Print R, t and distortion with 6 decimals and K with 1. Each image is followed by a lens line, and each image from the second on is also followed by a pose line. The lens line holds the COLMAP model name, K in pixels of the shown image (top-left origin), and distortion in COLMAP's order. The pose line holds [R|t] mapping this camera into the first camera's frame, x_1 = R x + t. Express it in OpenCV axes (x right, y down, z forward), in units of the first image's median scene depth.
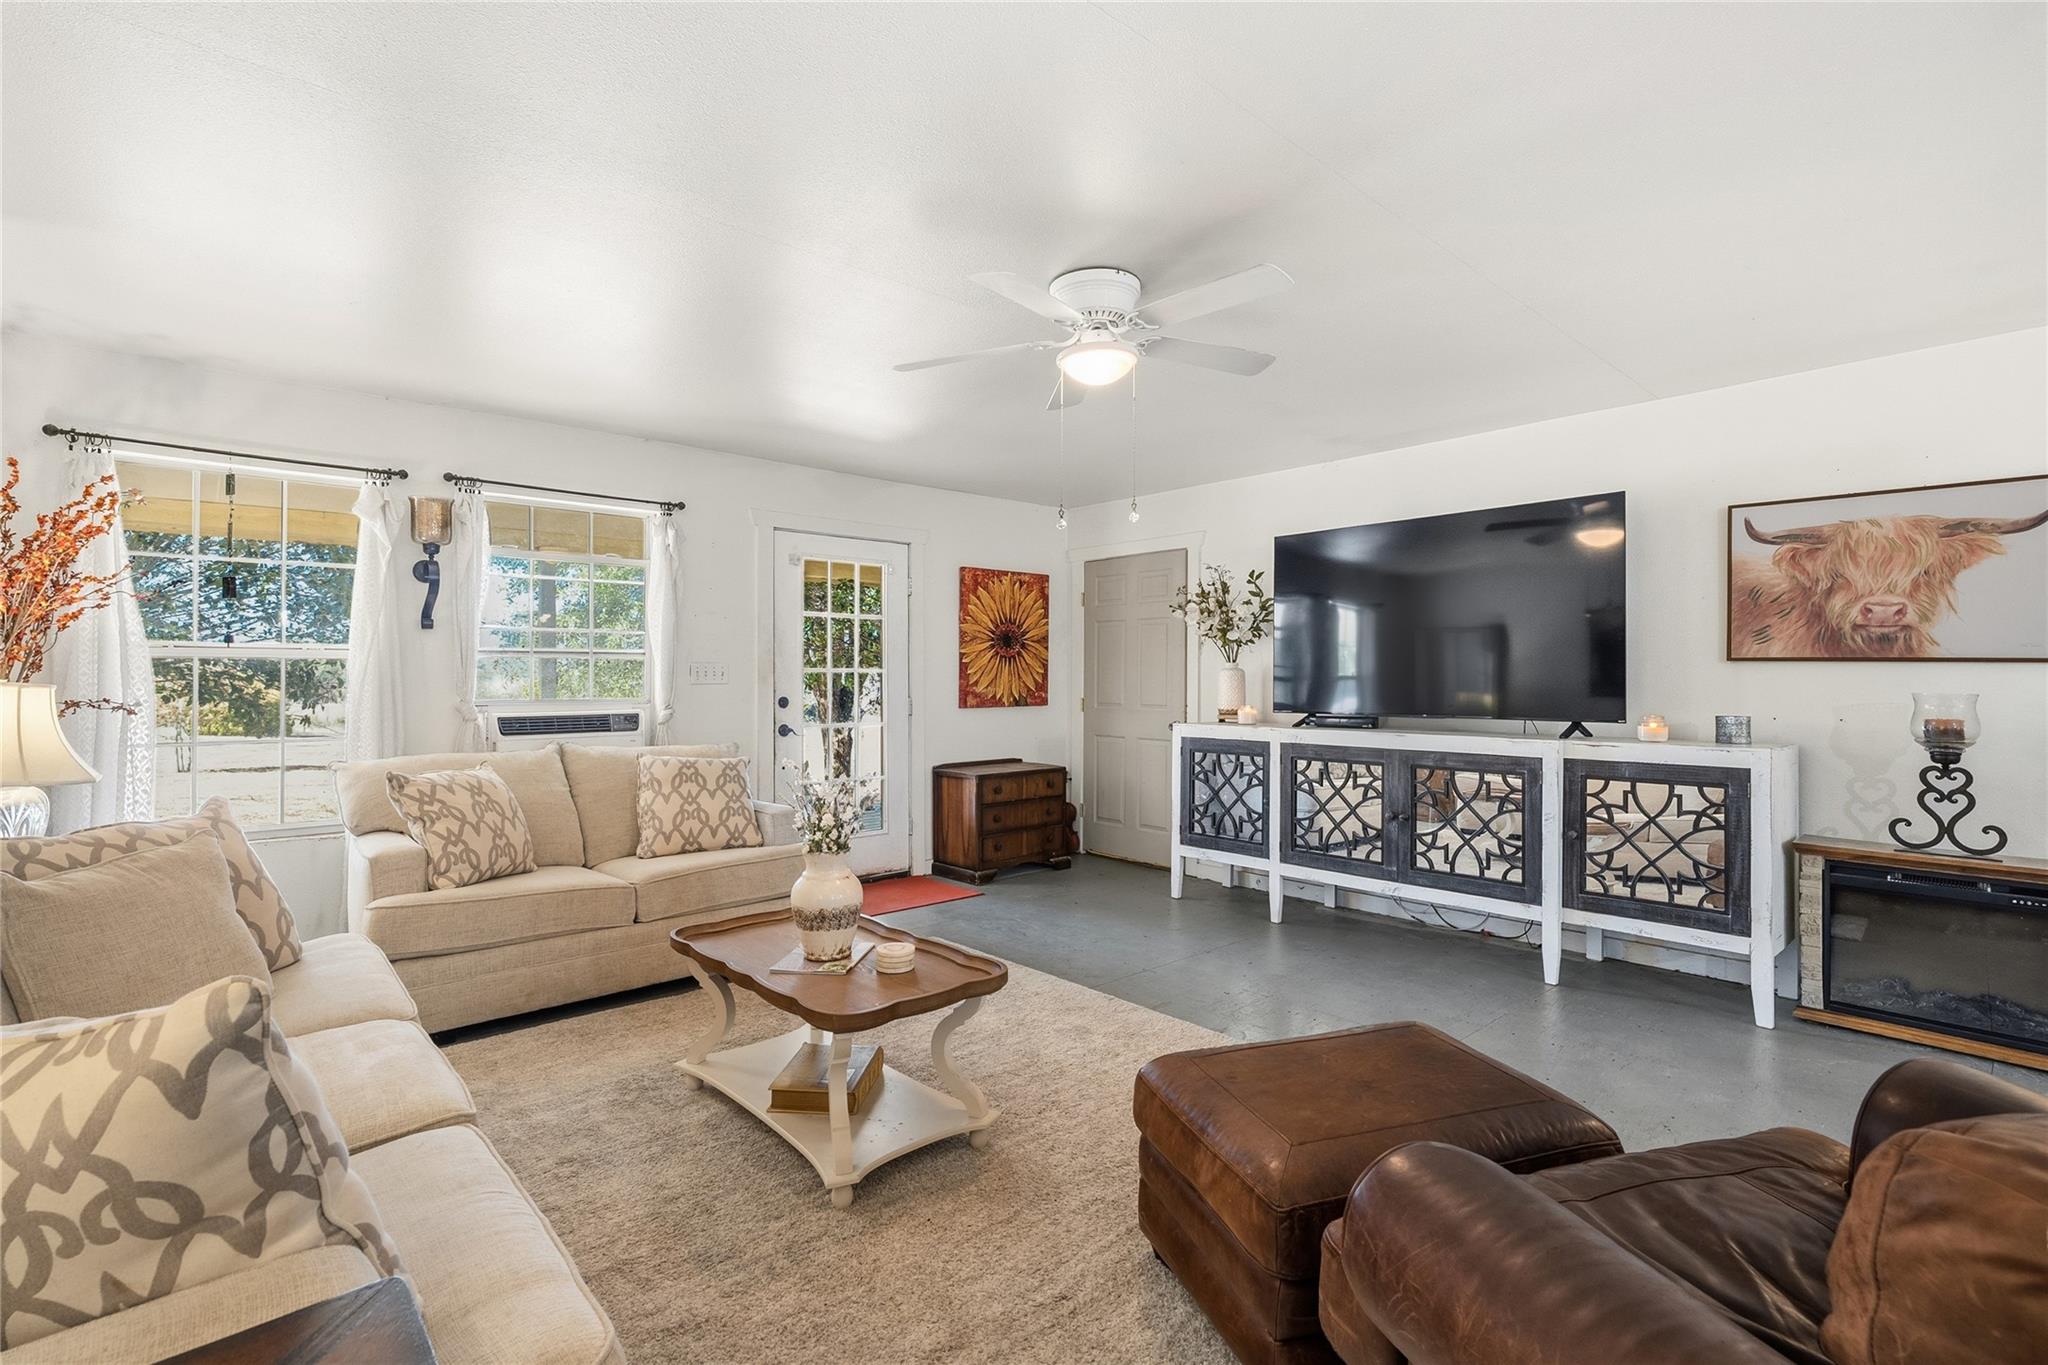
lens RADIAL K [[928.5, 0, 1022.8], [0, 928.5, 674.7], [0, 0, 1]] dist [-0.008411, 0.001303]
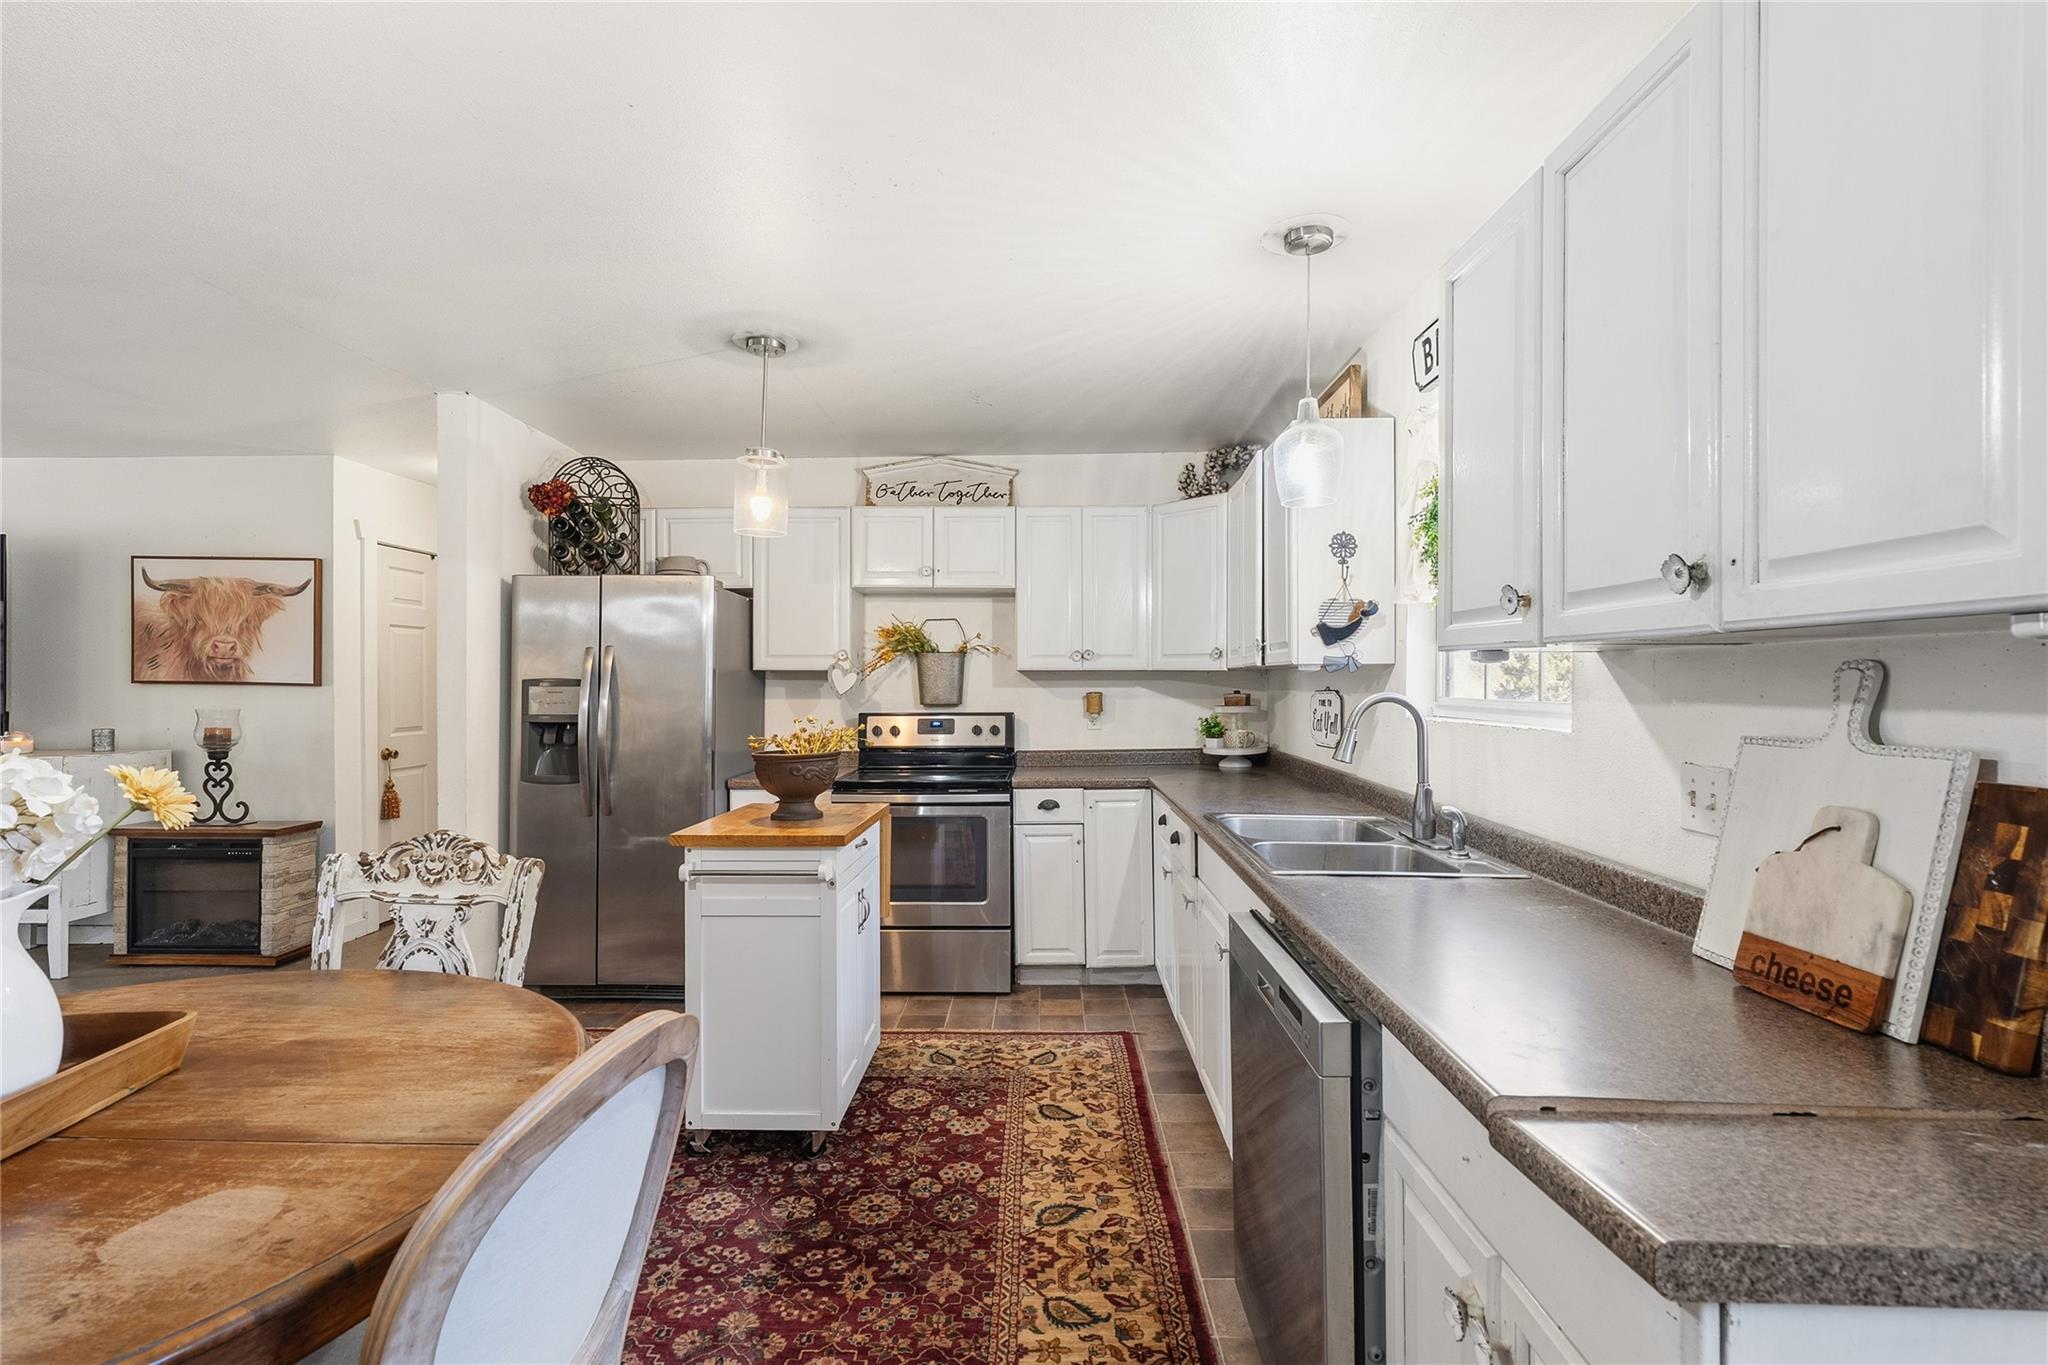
lens RADIAL K [[928.5, 0, 1026.1], [0, 928.5, 689.1], [0, 0, 1]] dist [-0.008411, 0.001303]
pose [[0.683450, -0.009751, 0.729932, 0.701561], [-0.001988, 0.999882, 0.015218, -0.028757], [-0.729995, -0.011852, 0.683350, -0.717919]]
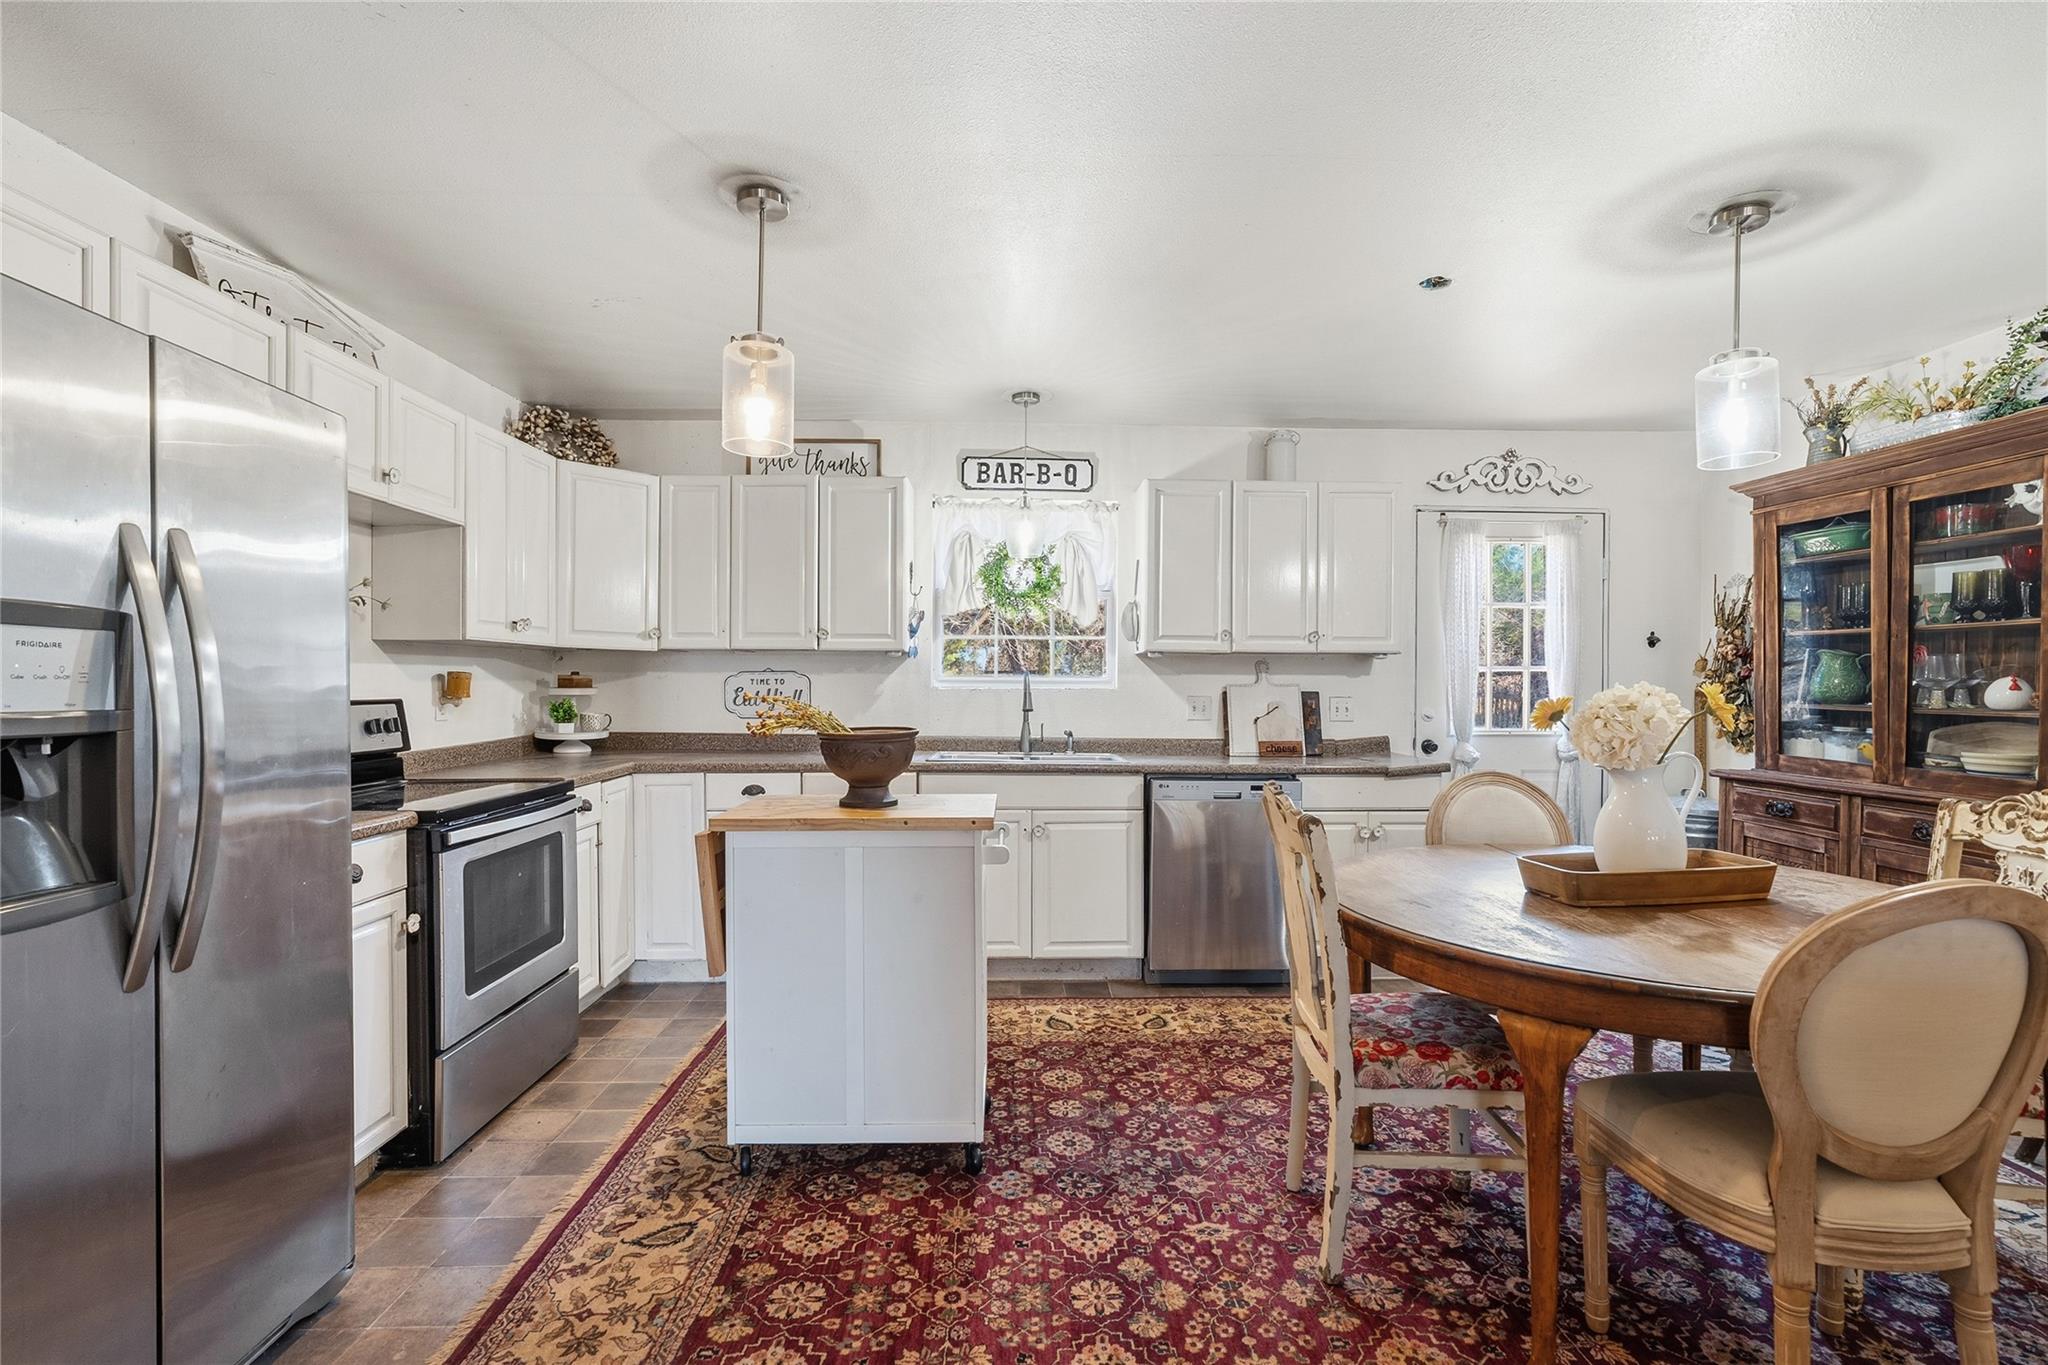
lens RADIAL K [[928.5, 0, 1037.7], [0, 928.5, 692.7], [0, 0, 1]] dist [-0.008411, 0.001303]
pose [[-0.765102, -0.013598, 0.643765, 0.601952], [-0.013106, 0.999899, 0.005545, 0.002880], [-0.643776, -0.004194, -0.765203, 0.394520]]
